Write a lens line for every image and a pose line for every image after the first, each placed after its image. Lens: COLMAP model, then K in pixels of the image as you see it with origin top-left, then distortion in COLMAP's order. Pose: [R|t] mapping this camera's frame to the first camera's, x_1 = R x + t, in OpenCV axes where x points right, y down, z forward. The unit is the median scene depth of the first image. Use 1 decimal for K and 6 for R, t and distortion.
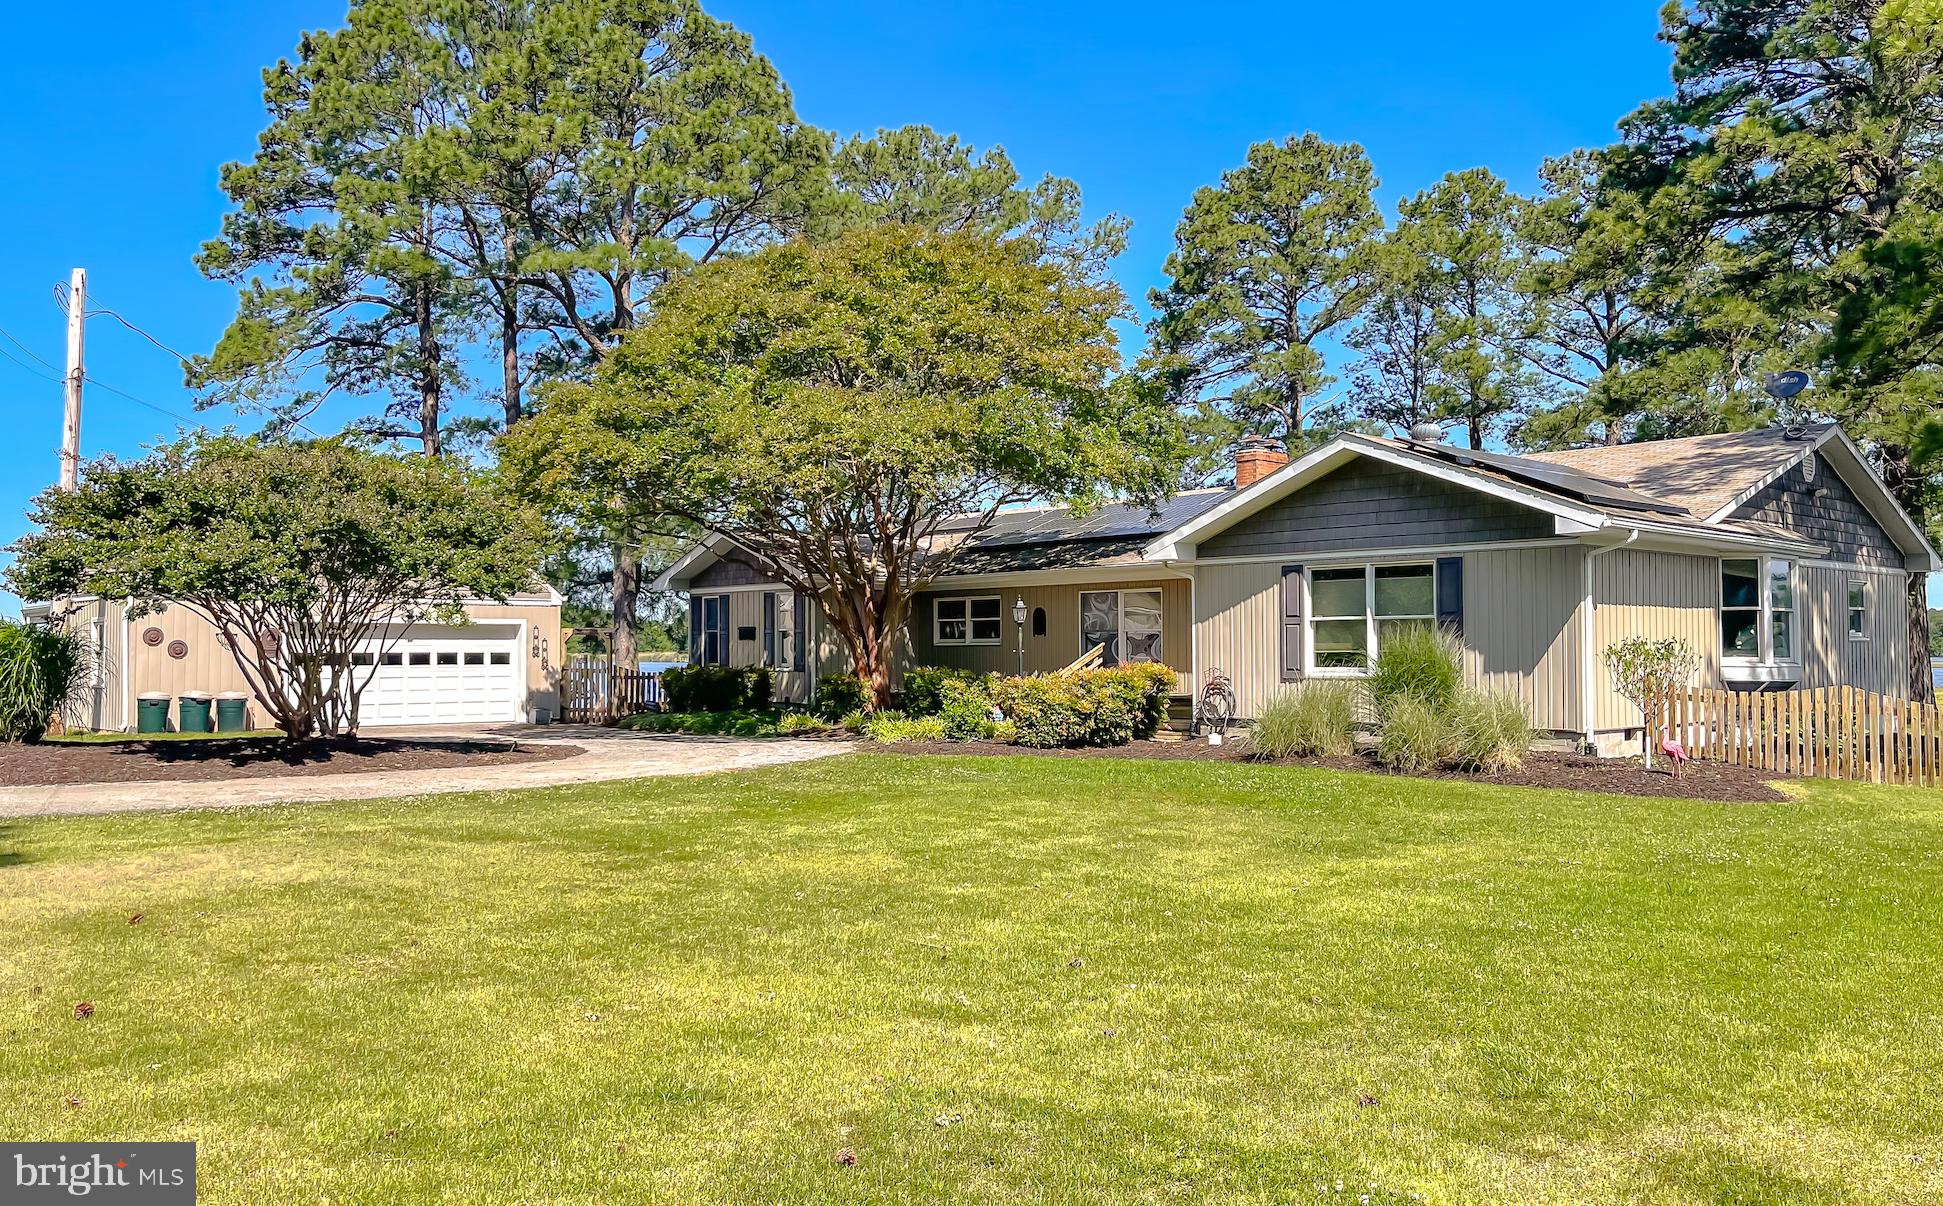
lens RADIAL K [[1537.4, 0, 961.5], [0, 1537.4, 613.8], [0, 0, 1]] dist [0.056486, -0.044816]
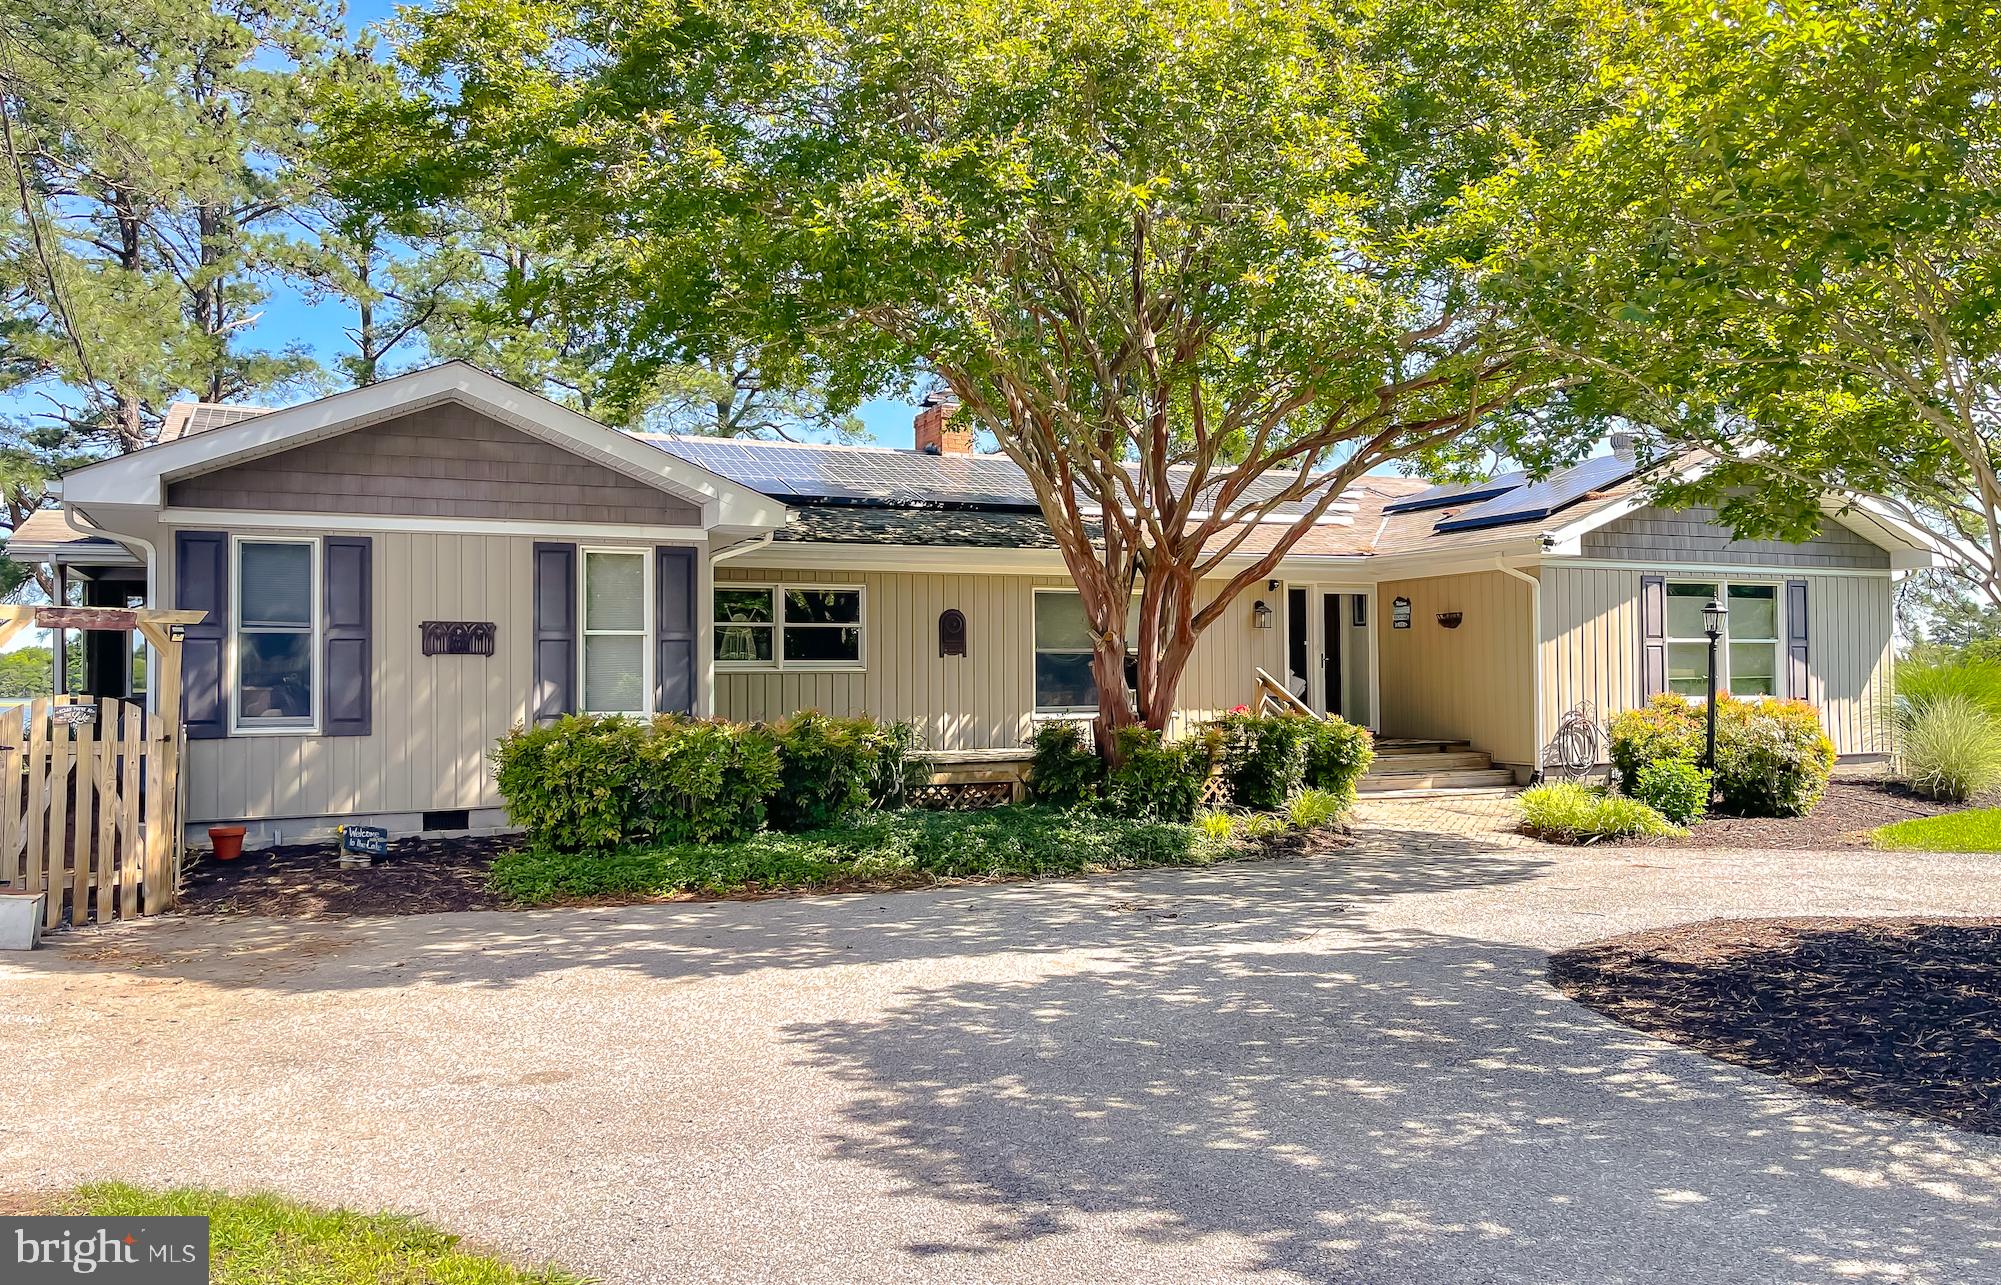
lens RADIAL K [[1491.1, 0, 988.9], [0, 1491.1, 642.7], [0, 0, 1]] dist [0.011049, -0.020033]
pose [[0.322740, 0.025977, 0.946131, -0.573295], [-0.017249, 0.999619, -0.021562, 0.024502], [-0.946331, -0.009361, 0.323065, 0.926705]]
